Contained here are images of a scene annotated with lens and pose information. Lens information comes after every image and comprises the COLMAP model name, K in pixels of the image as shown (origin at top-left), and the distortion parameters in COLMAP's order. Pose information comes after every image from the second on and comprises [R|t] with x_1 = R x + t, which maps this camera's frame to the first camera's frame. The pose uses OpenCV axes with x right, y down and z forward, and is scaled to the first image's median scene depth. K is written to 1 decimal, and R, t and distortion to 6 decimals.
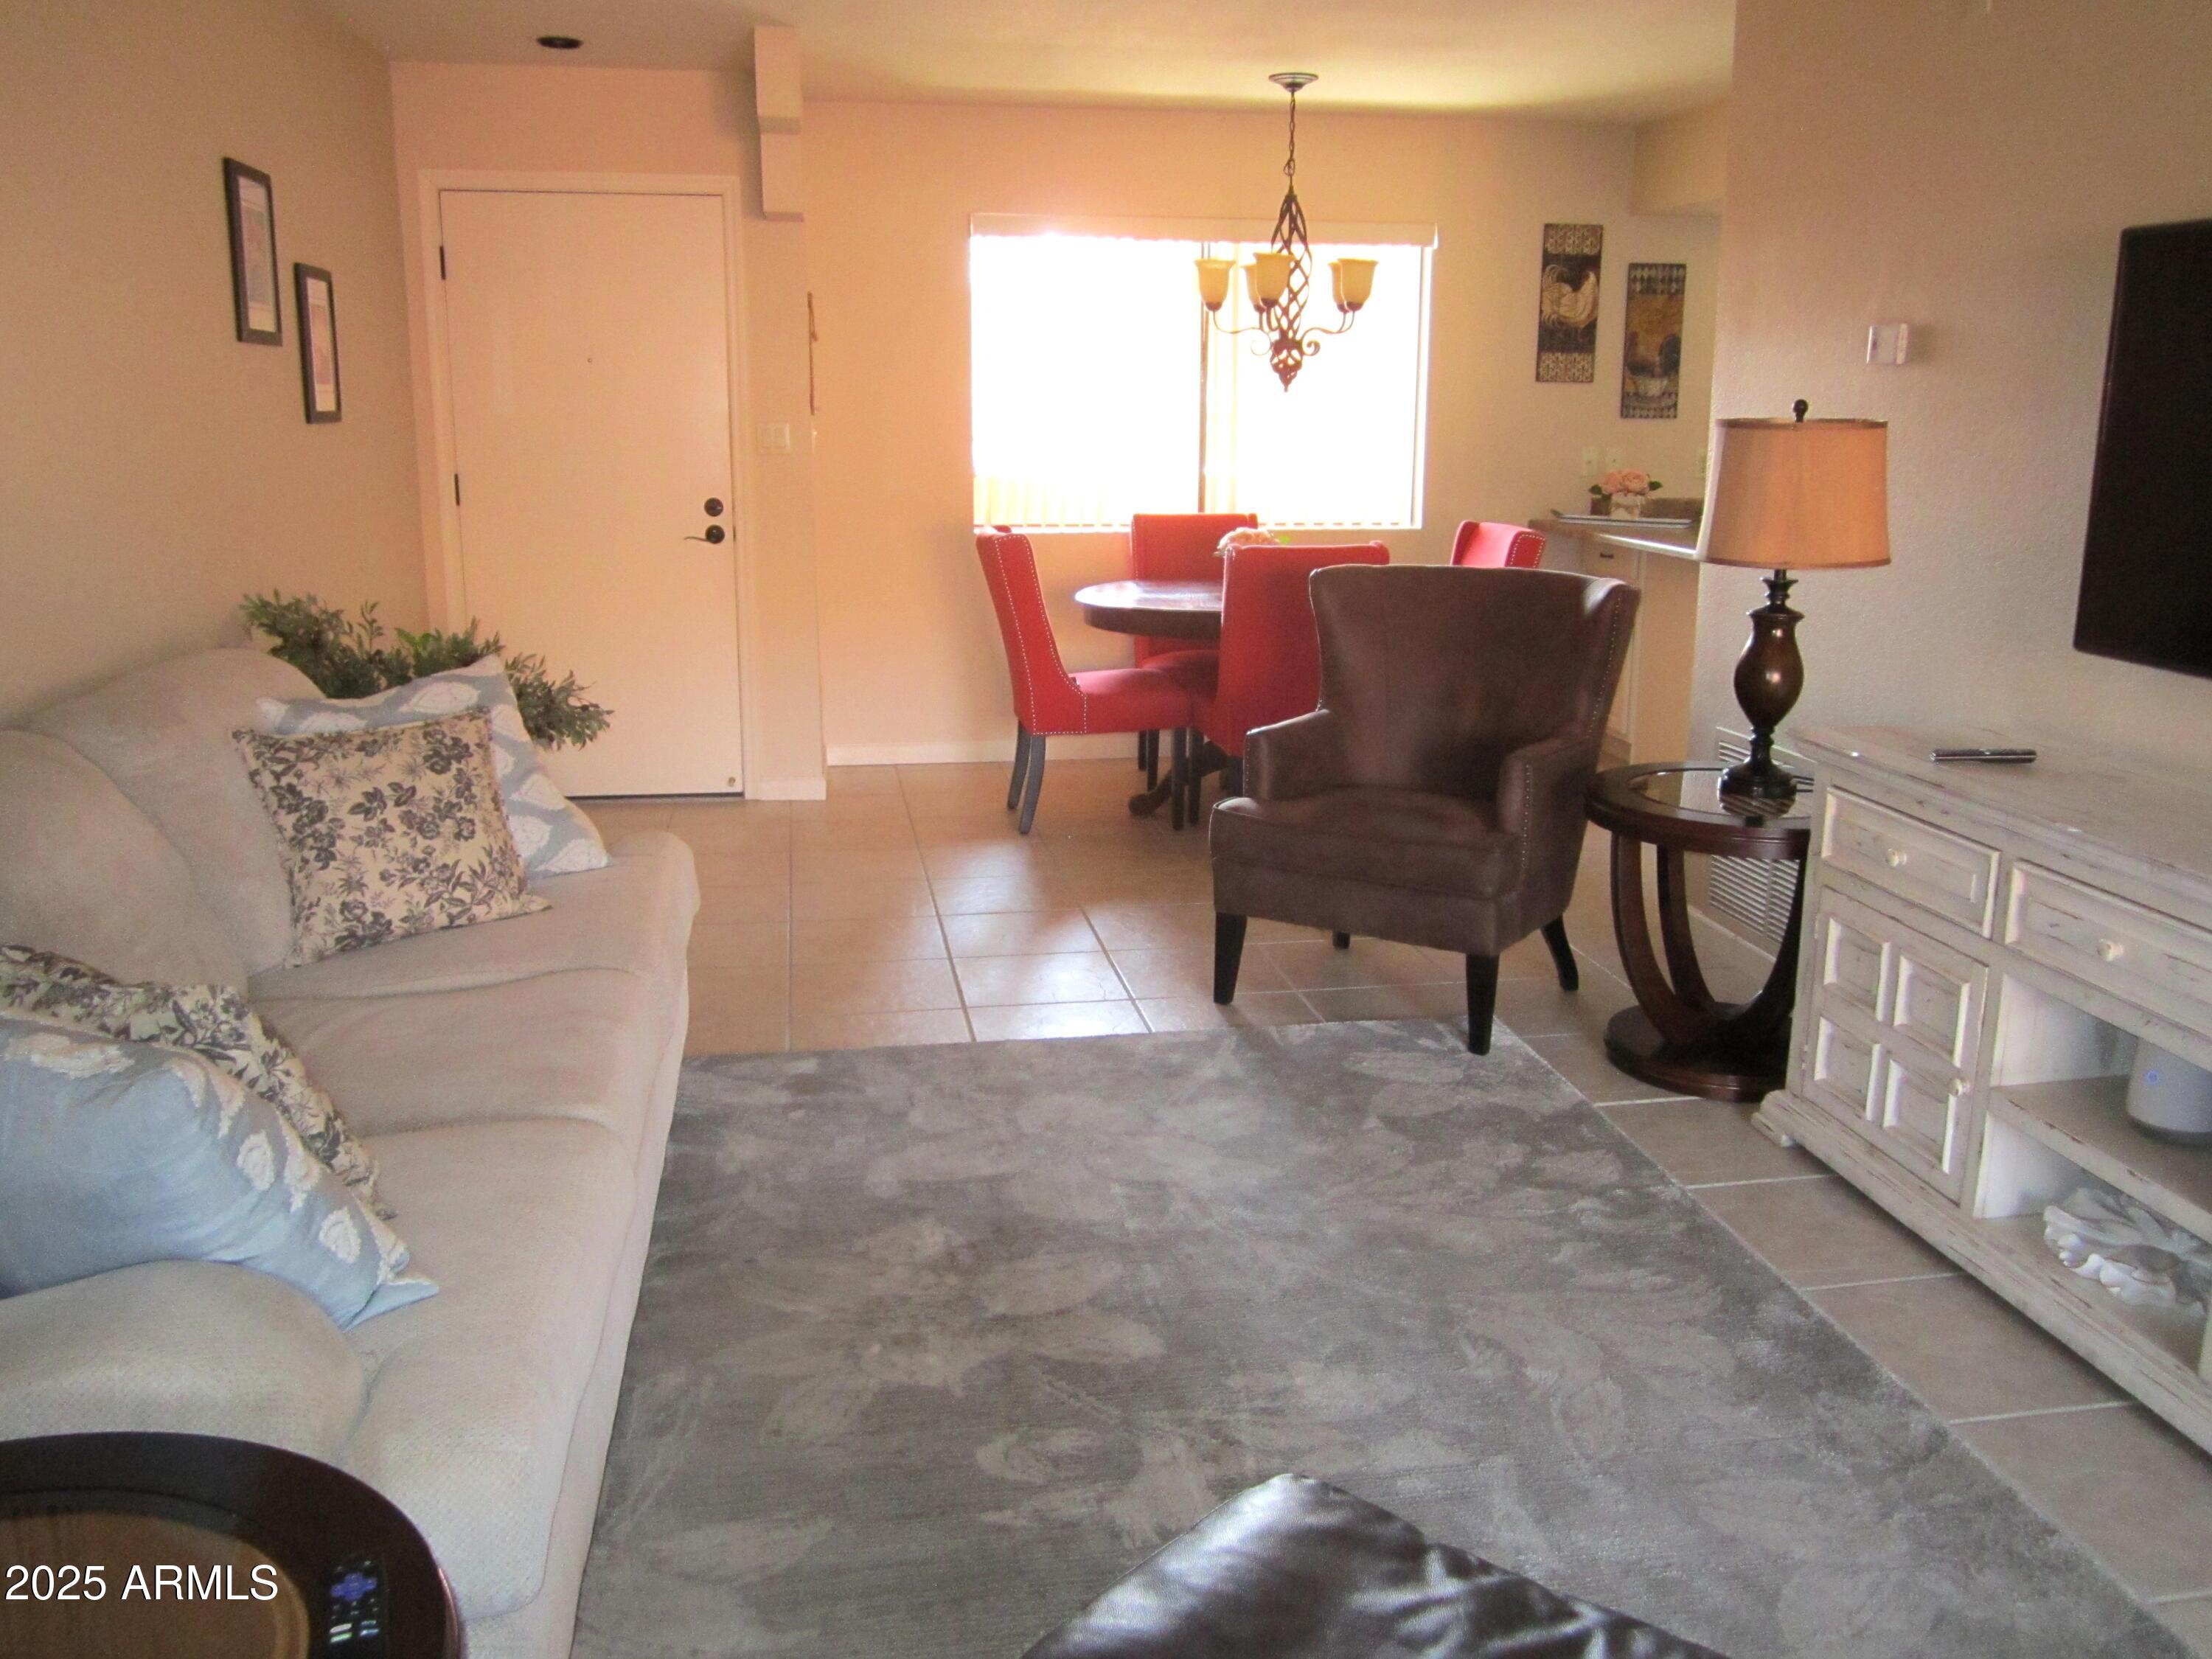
lens RADIAL K [[1825.5, 0, 1106.0], [0, 1825.5, 829.5], [0, 0, 1]] dist [-0.055077, 0.015230]
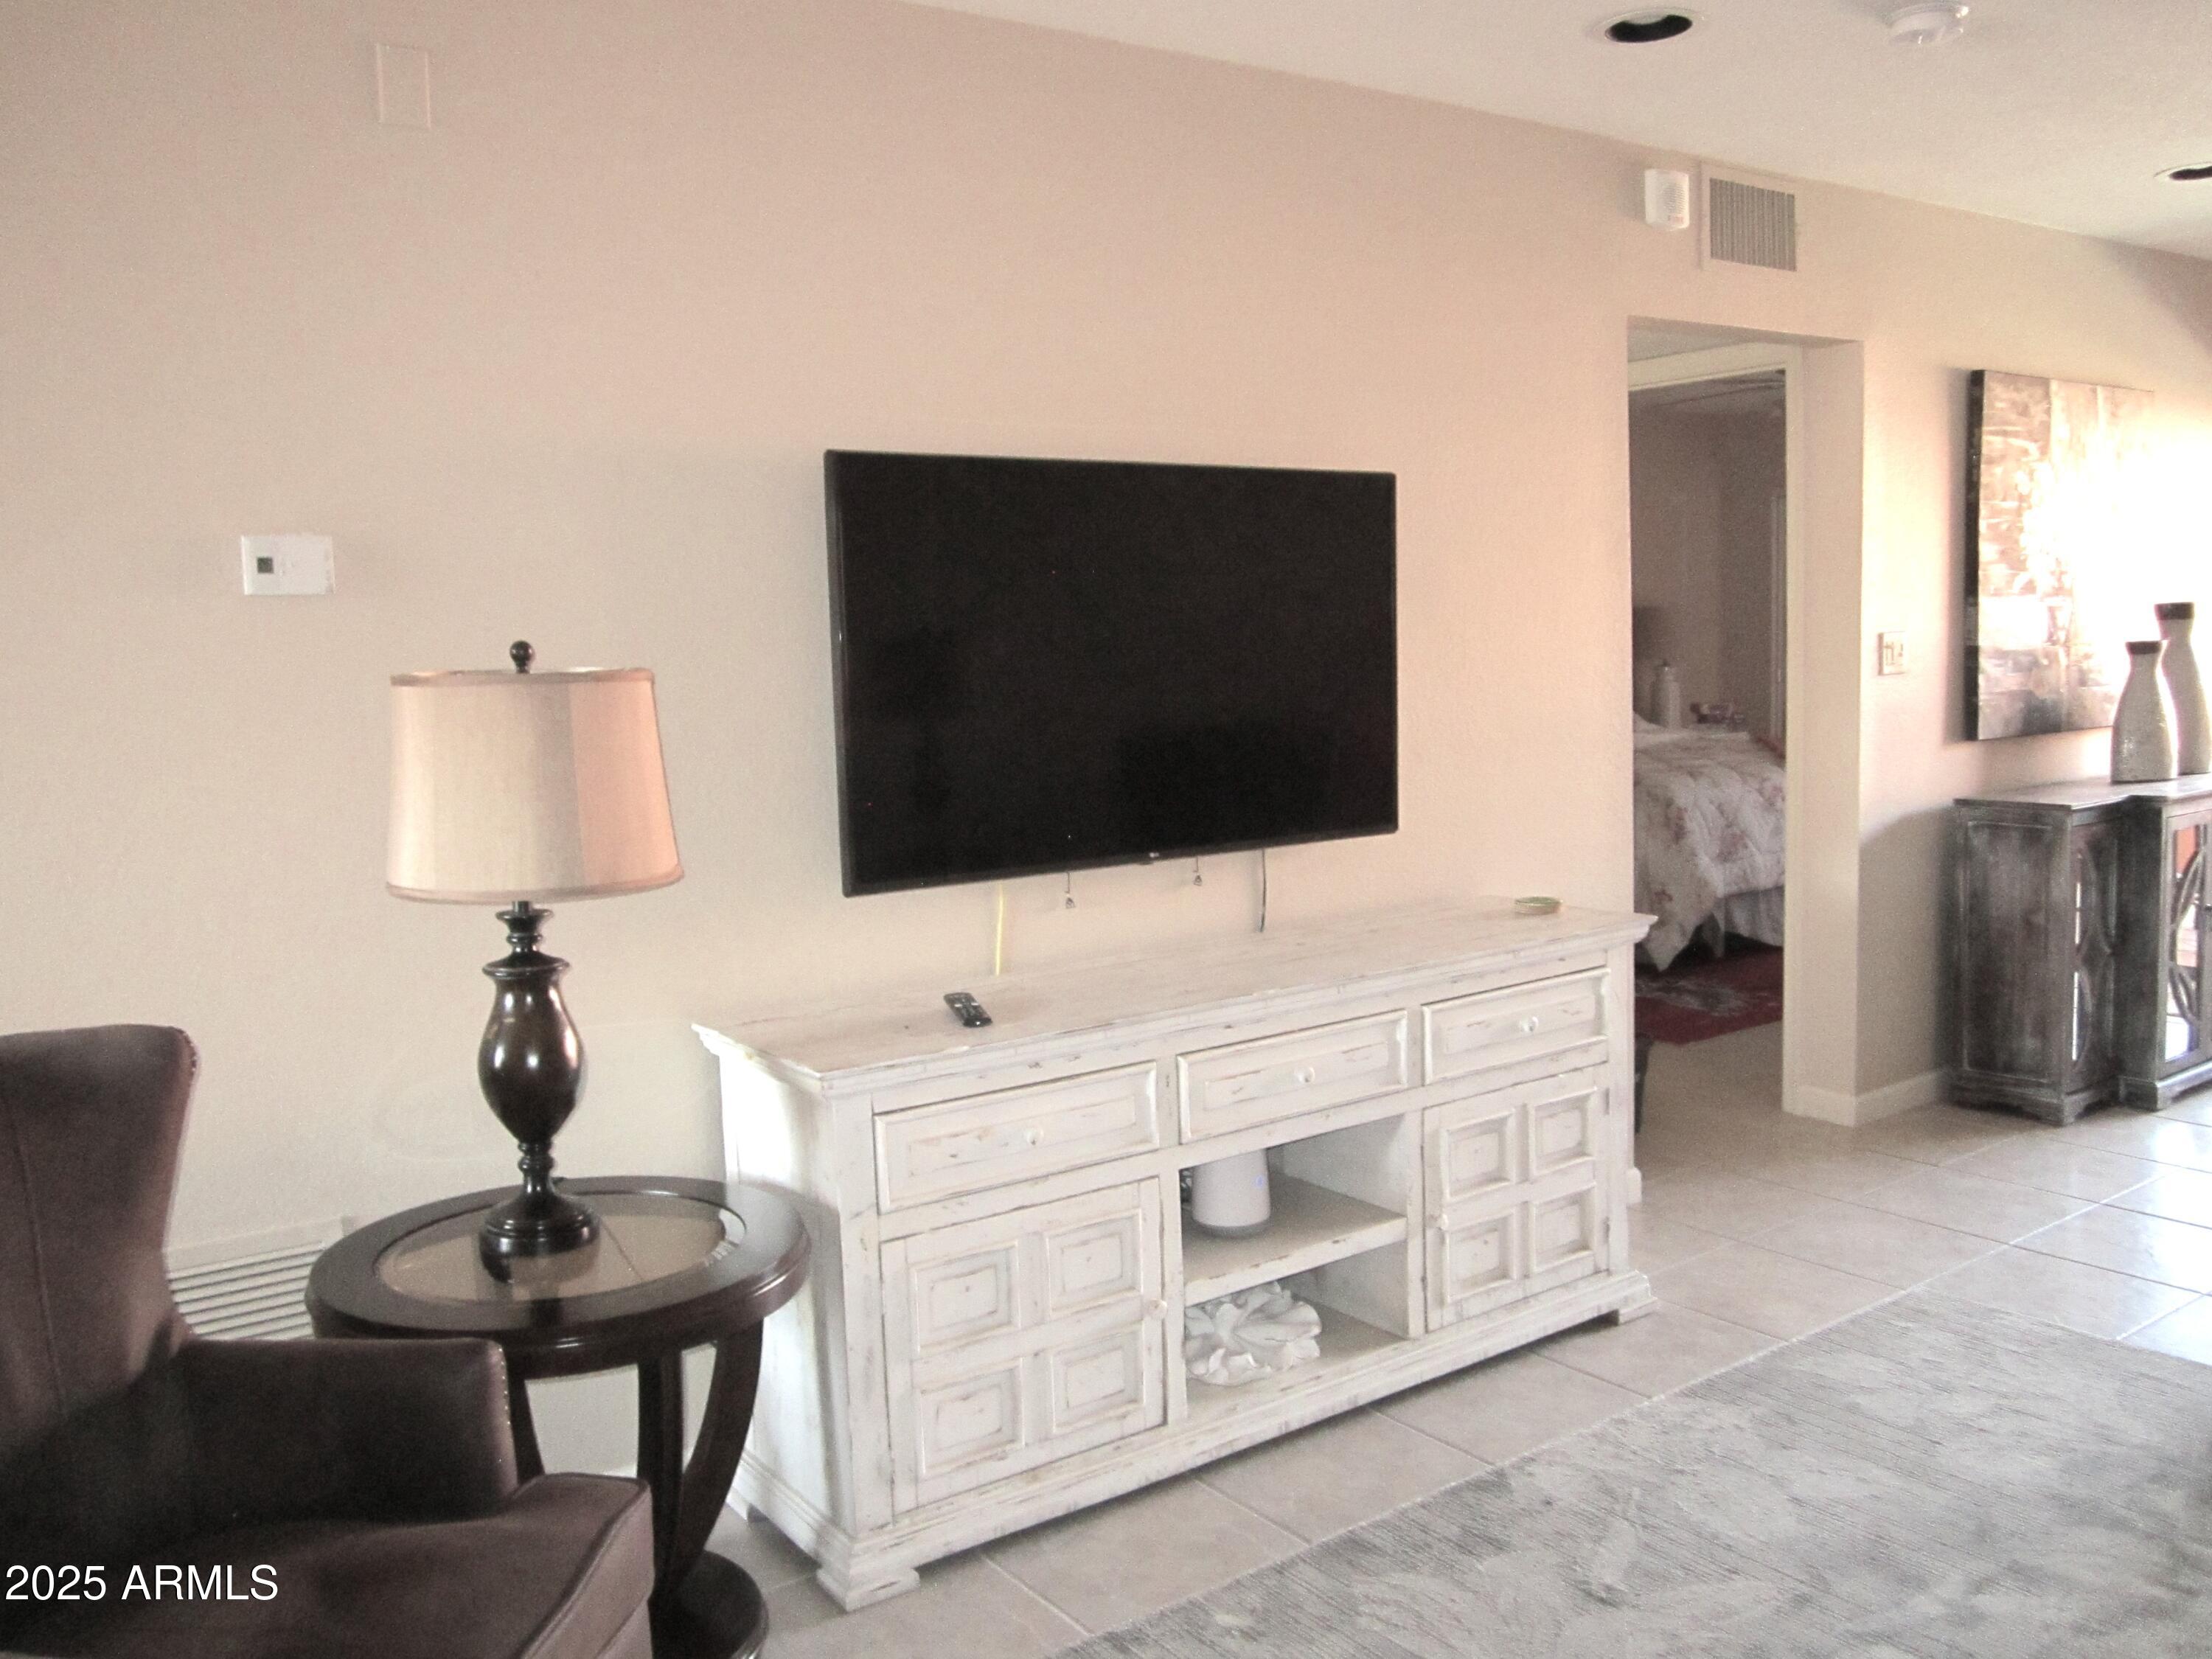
lens RADIAL K [[1825.5, 0, 1106.0], [0, 1825.5, 829.5], [0, 0, 1]] dist [-0.055077, 0.015230]
pose [[-0.439957, -0.085346, 0.893954, -0.315960], [0.237432, 0.948994, 0.207452, -0.265981], [-0.866062, 0.303523, -0.397252, 1.126338]]
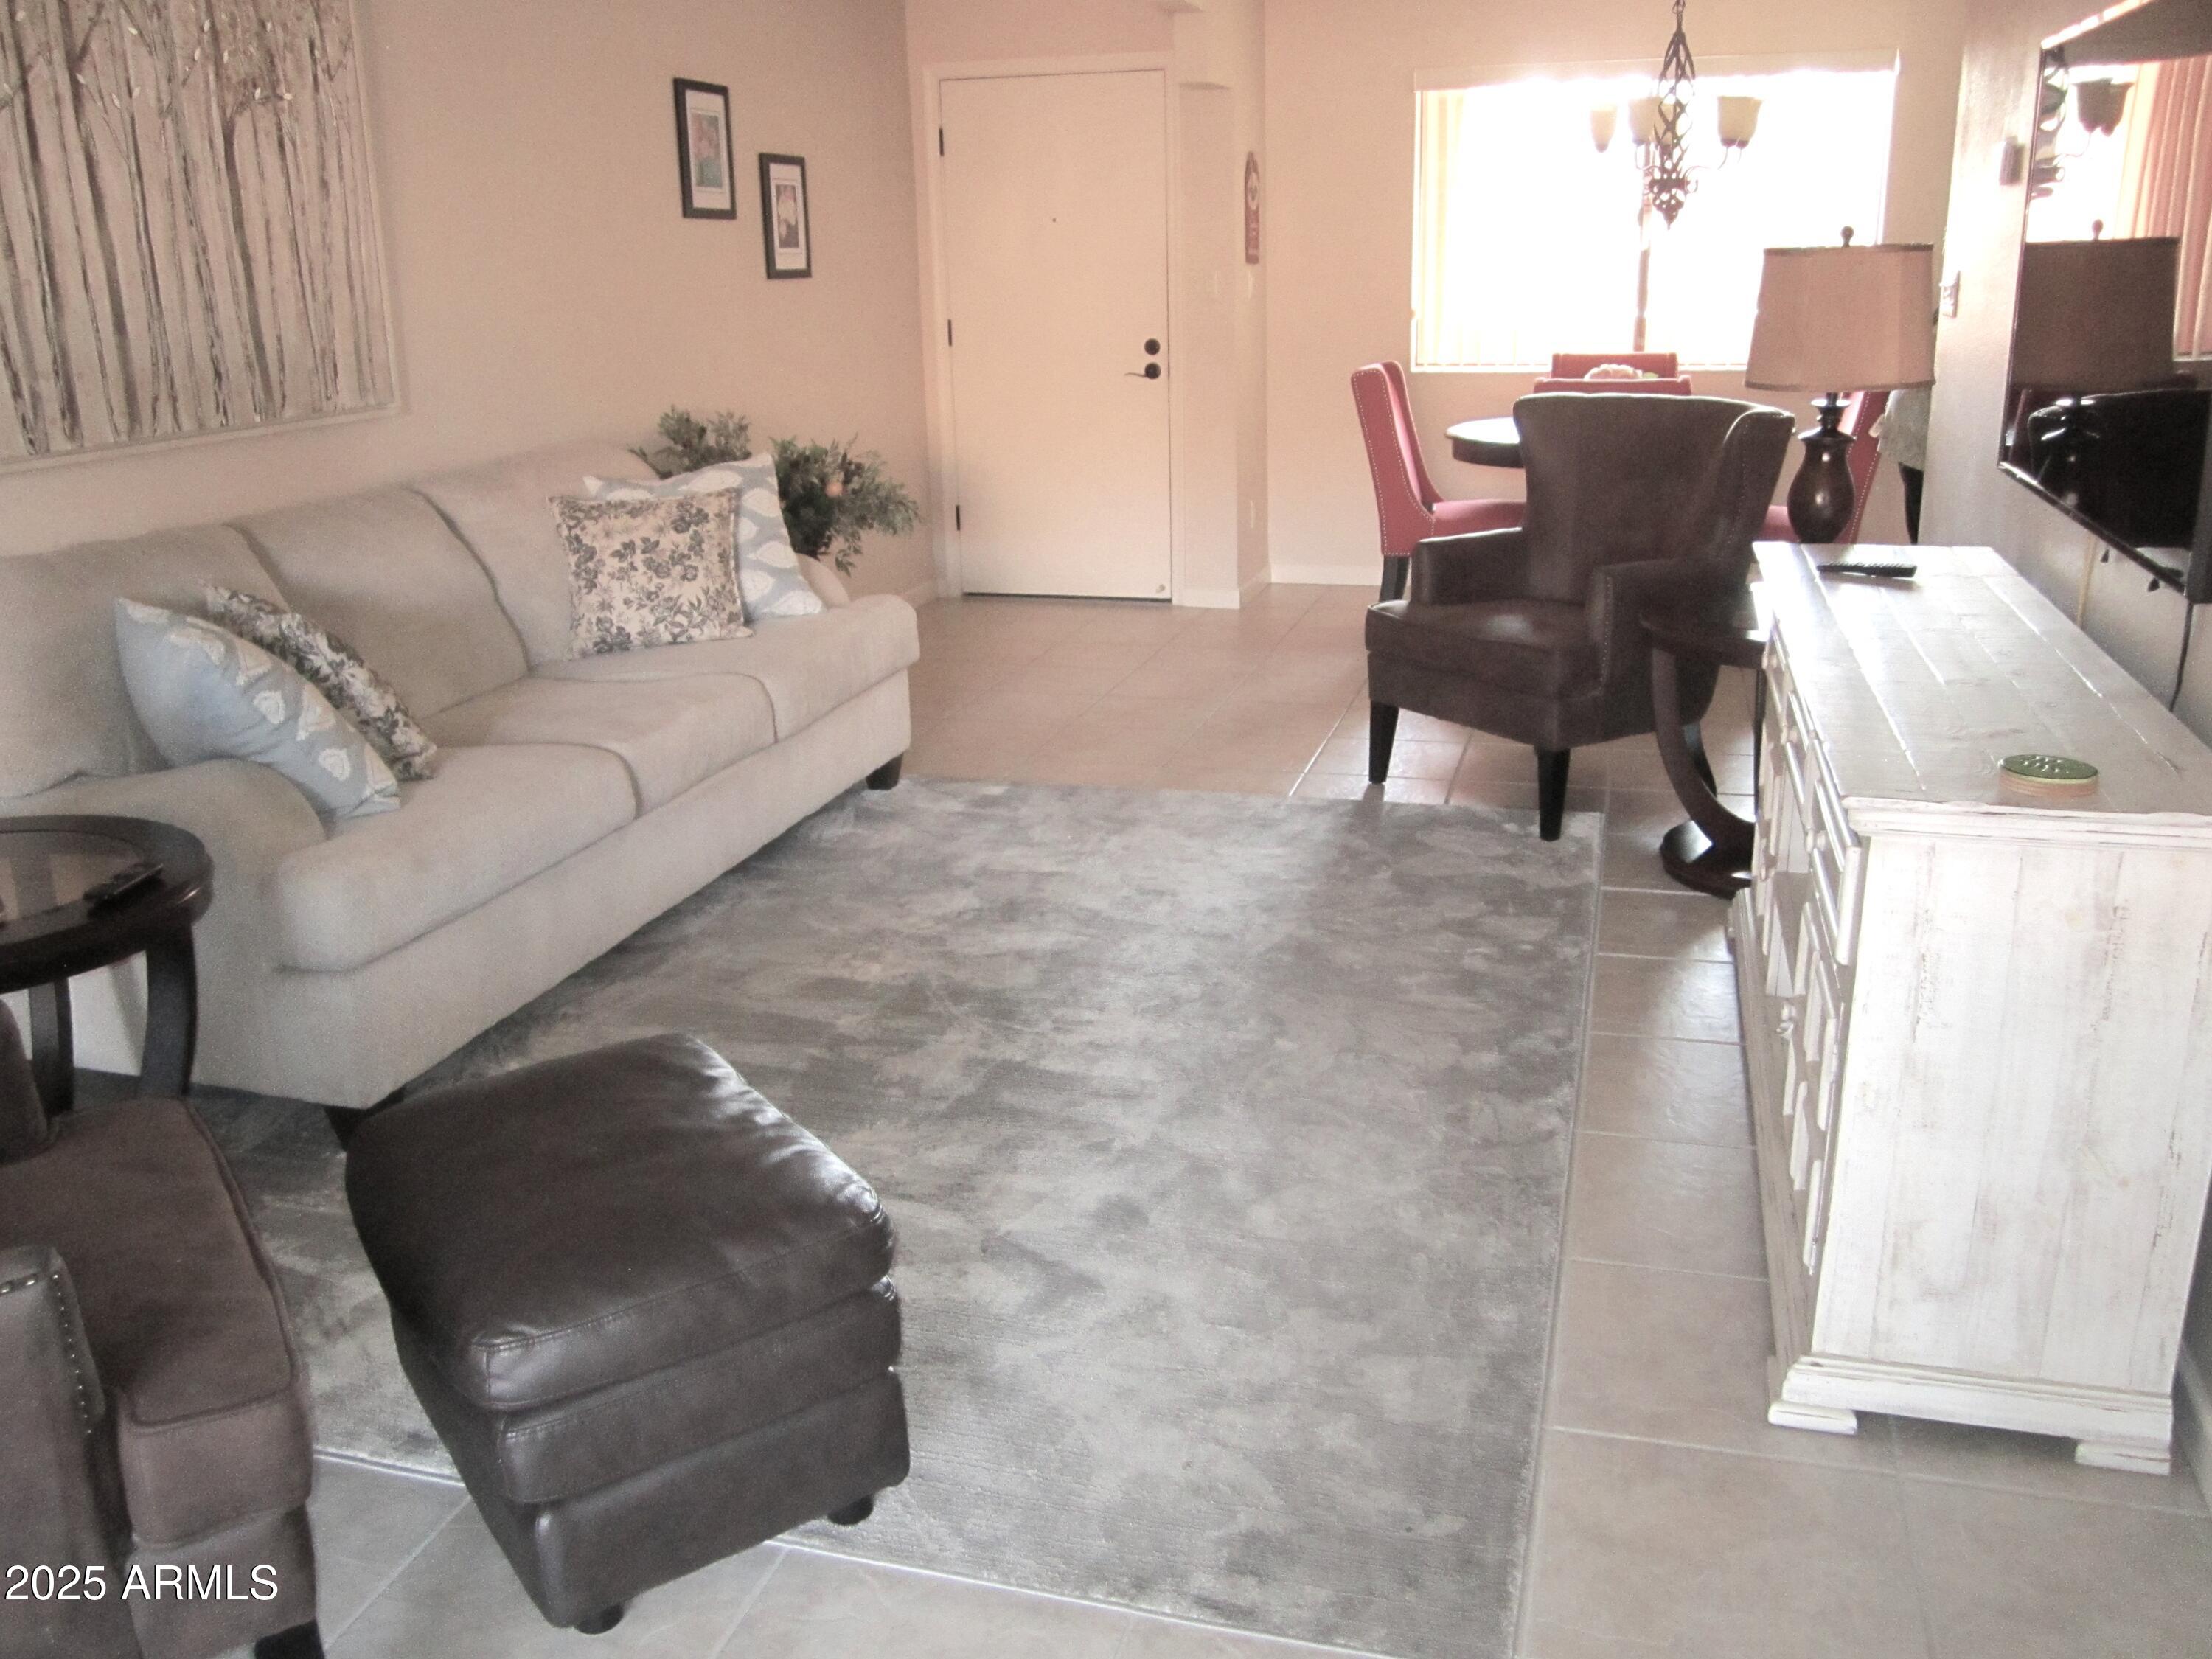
lens RADIAL K [[1825.5, 0, 1106.0], [0, 1825.5, 829.5], [0, 0, 1]] dist [-0.055077, 0.015230]
pose [[0.902088, 0.103260, -0.419016, 0.489471], [-0.070847, 0.993213, 0.092238, 0.039560], [0.425696, -0.053520, 0.903282, -0.123340]]
